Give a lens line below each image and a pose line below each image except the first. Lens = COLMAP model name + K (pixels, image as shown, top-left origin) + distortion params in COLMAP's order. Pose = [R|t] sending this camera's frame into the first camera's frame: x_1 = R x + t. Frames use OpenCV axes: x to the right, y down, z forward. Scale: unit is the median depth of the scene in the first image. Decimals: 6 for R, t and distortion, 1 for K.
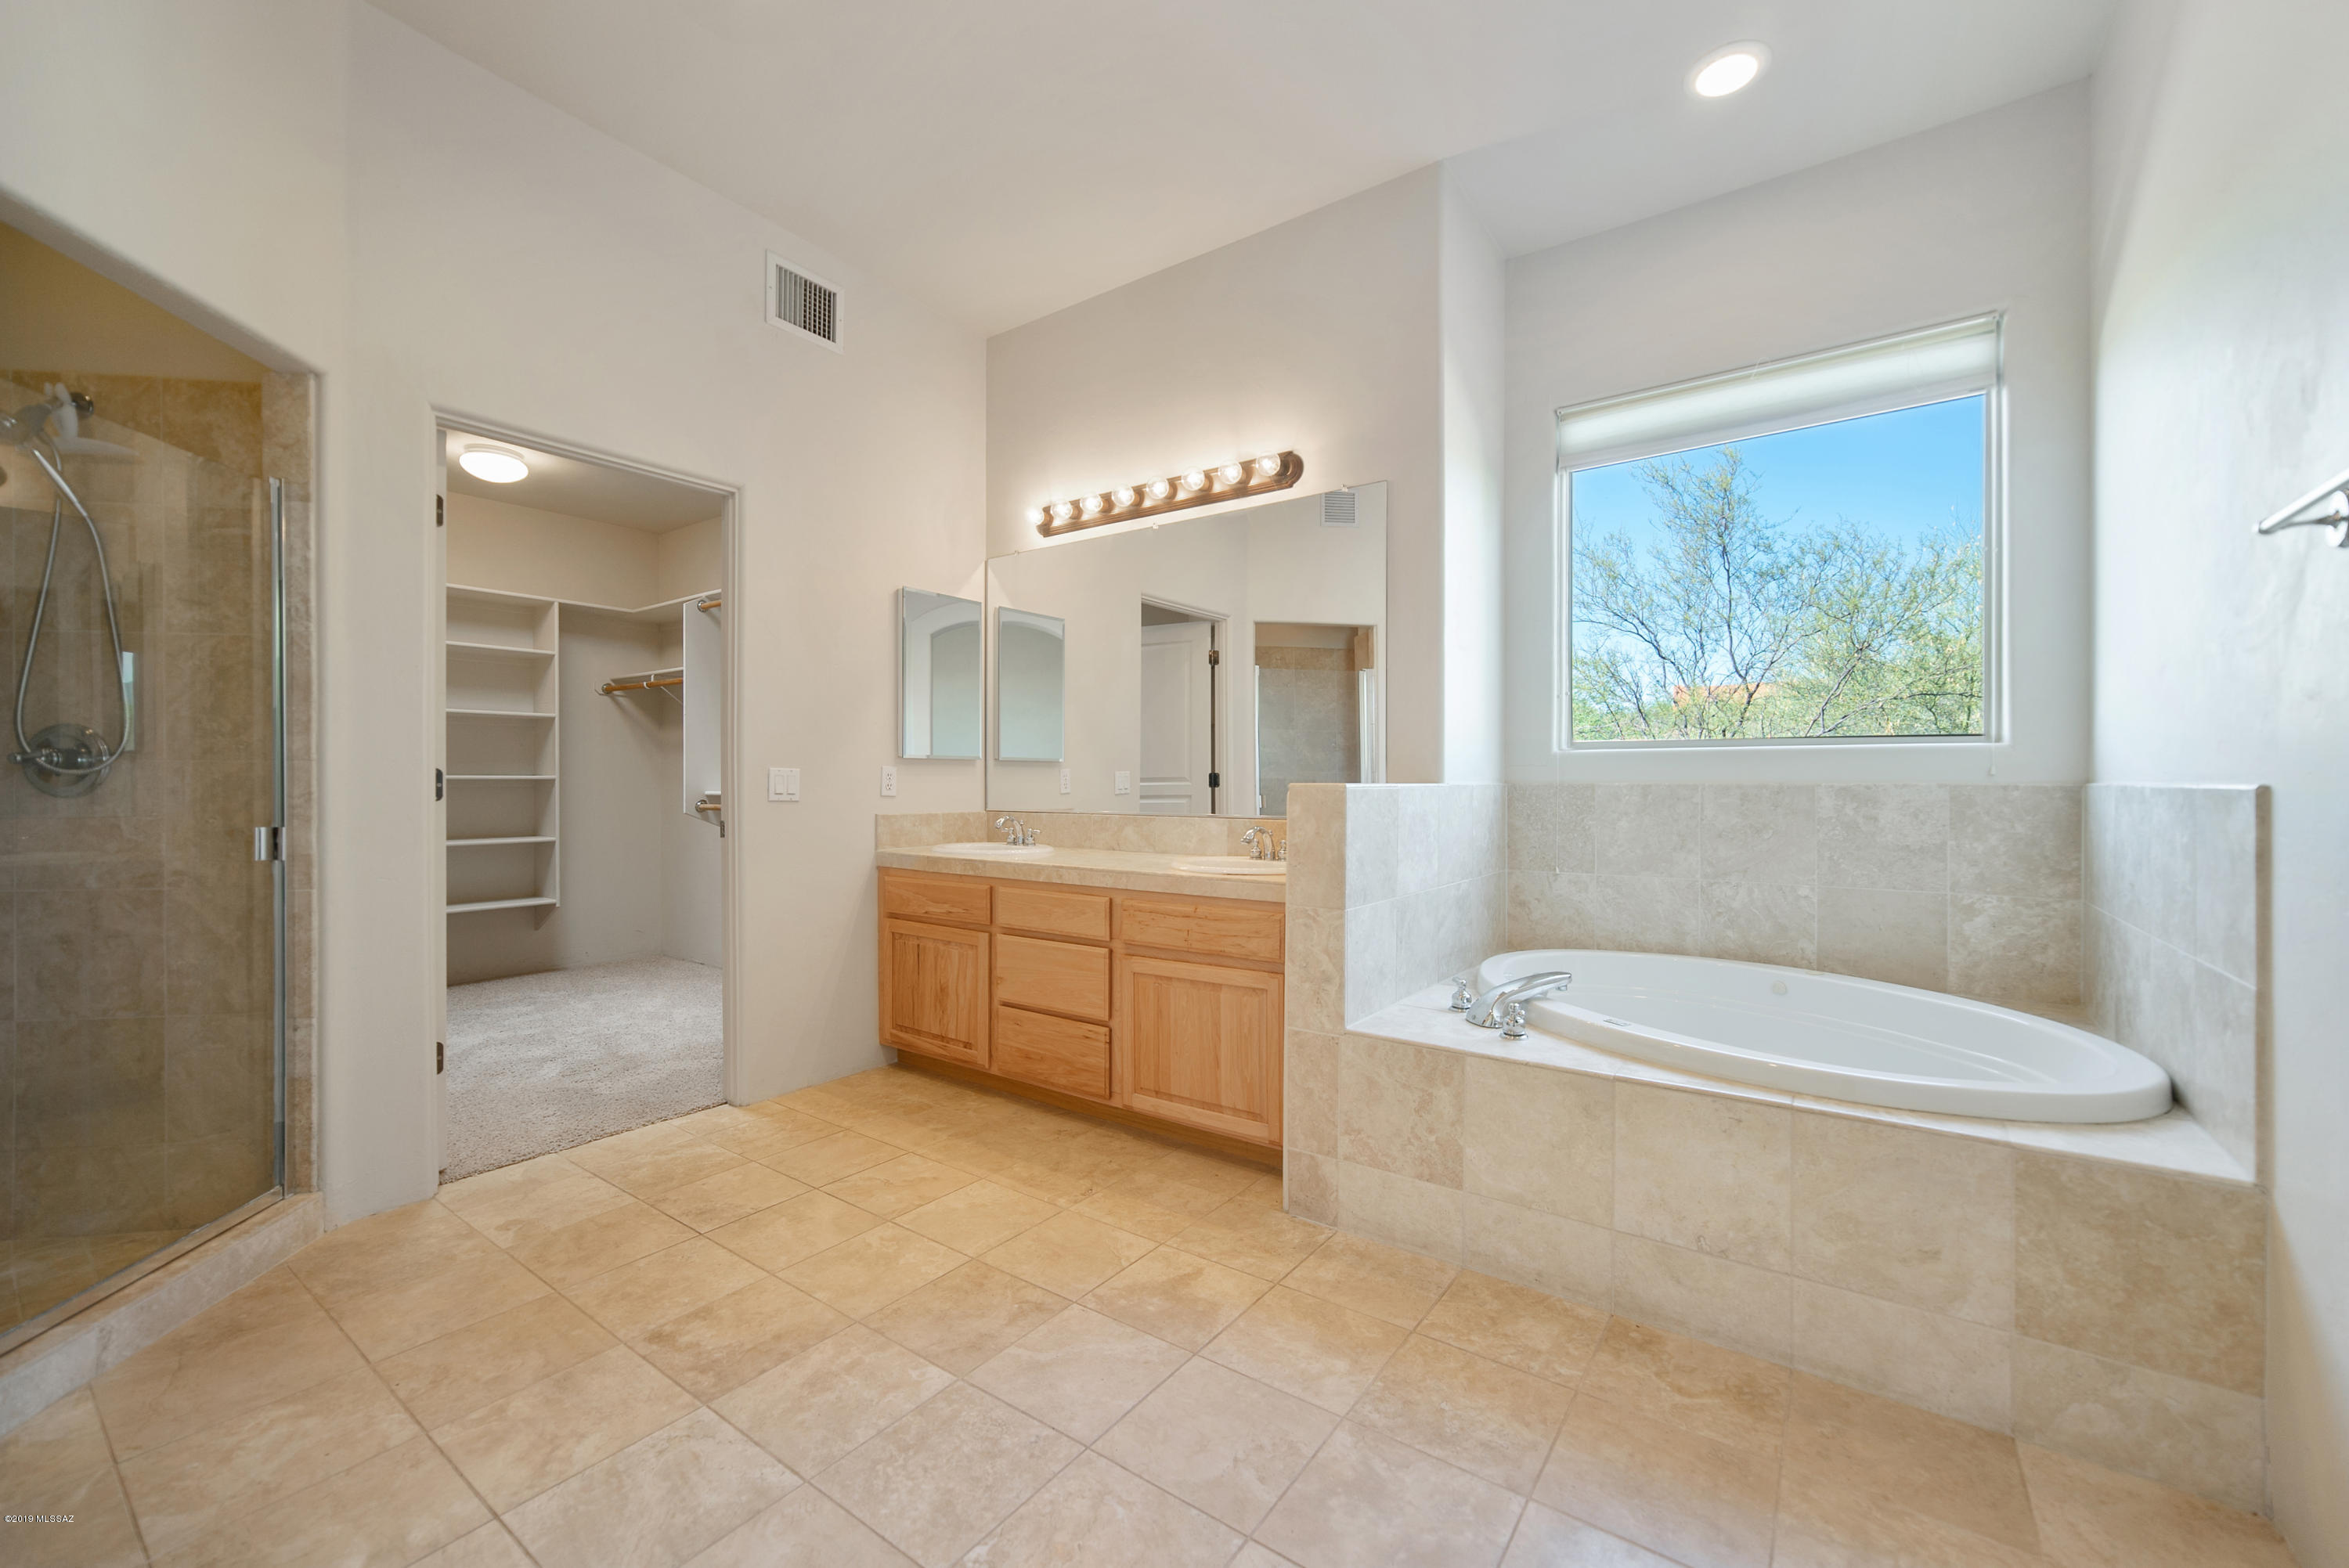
lens RADIAL K [[950.2, 0, 1180.3], [0, 950.2, 778.2], [0, 0, 1]] dist [-0.015474, 0.006624]
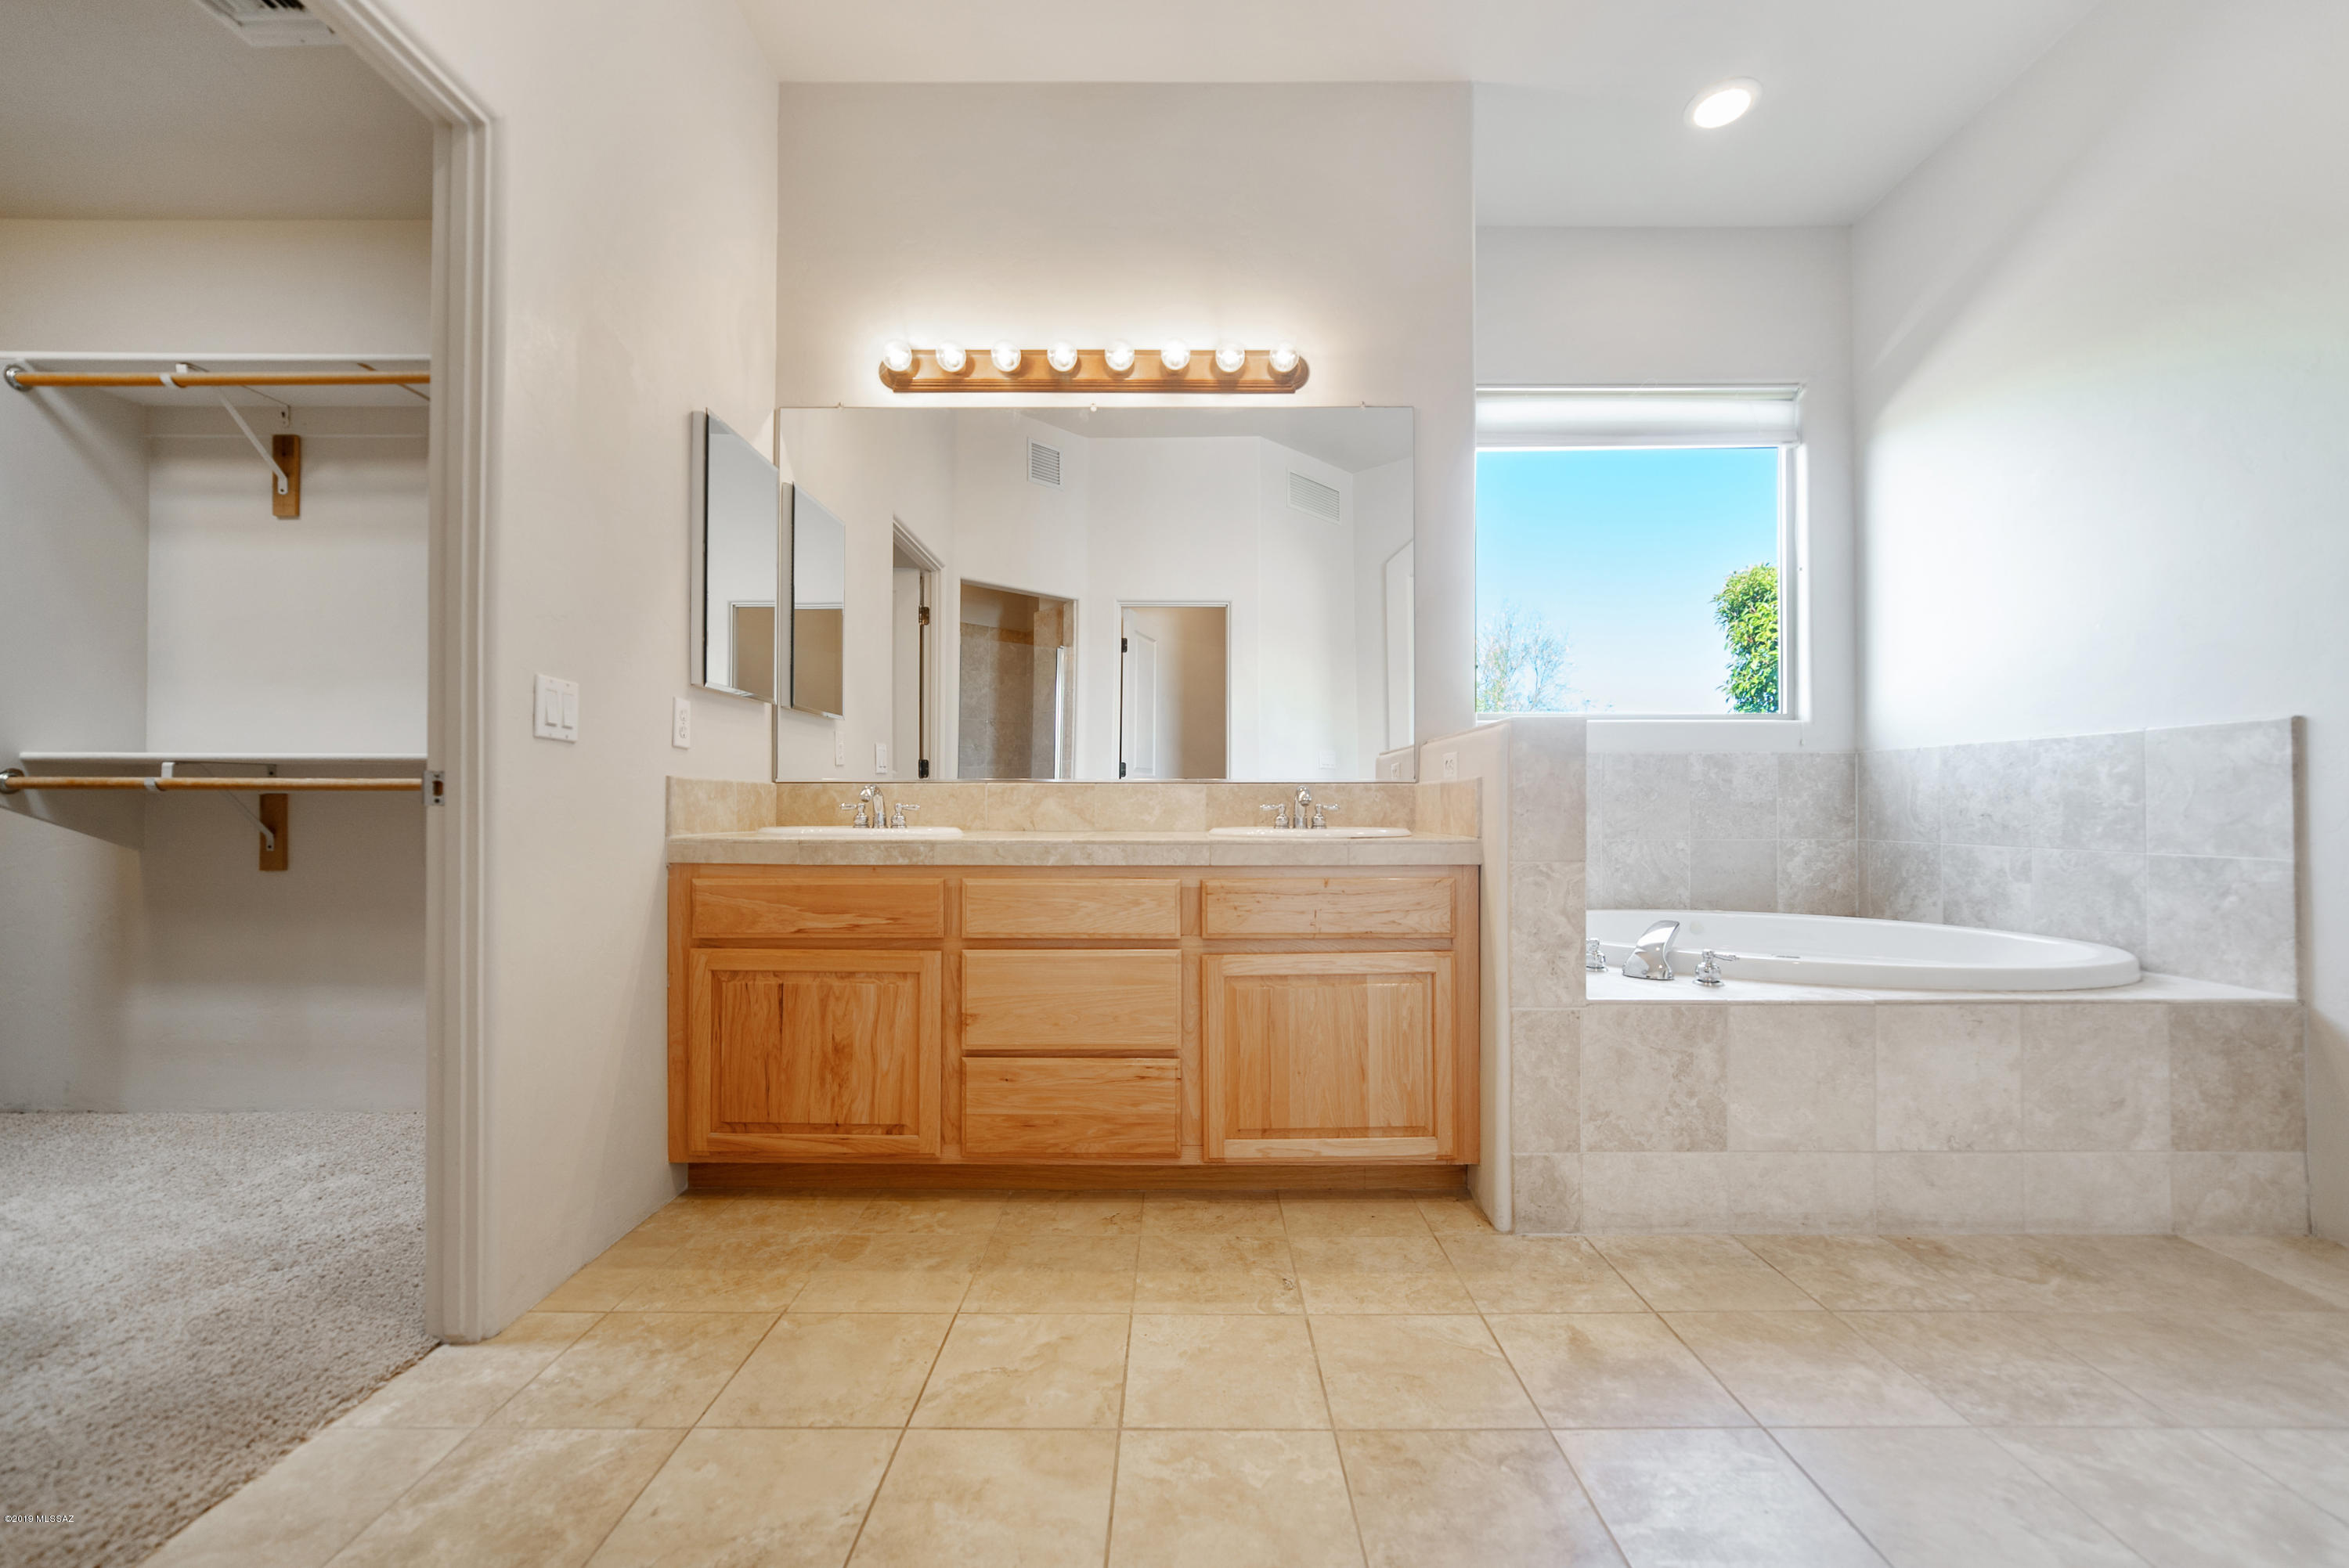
lens RADIAL K [[950.2, 0, 1180.5], [0, 950.2, 790.9], [0, 0, 1]] dist [-0.015474, 0.006624]
pose [[0.808613, 0.008908, 0.588273, -0.571824], [-0.000787, 0.999901, -0.014058, 0.077637], [-0.588340, 0.010905, 0.808540, 0.464385]]
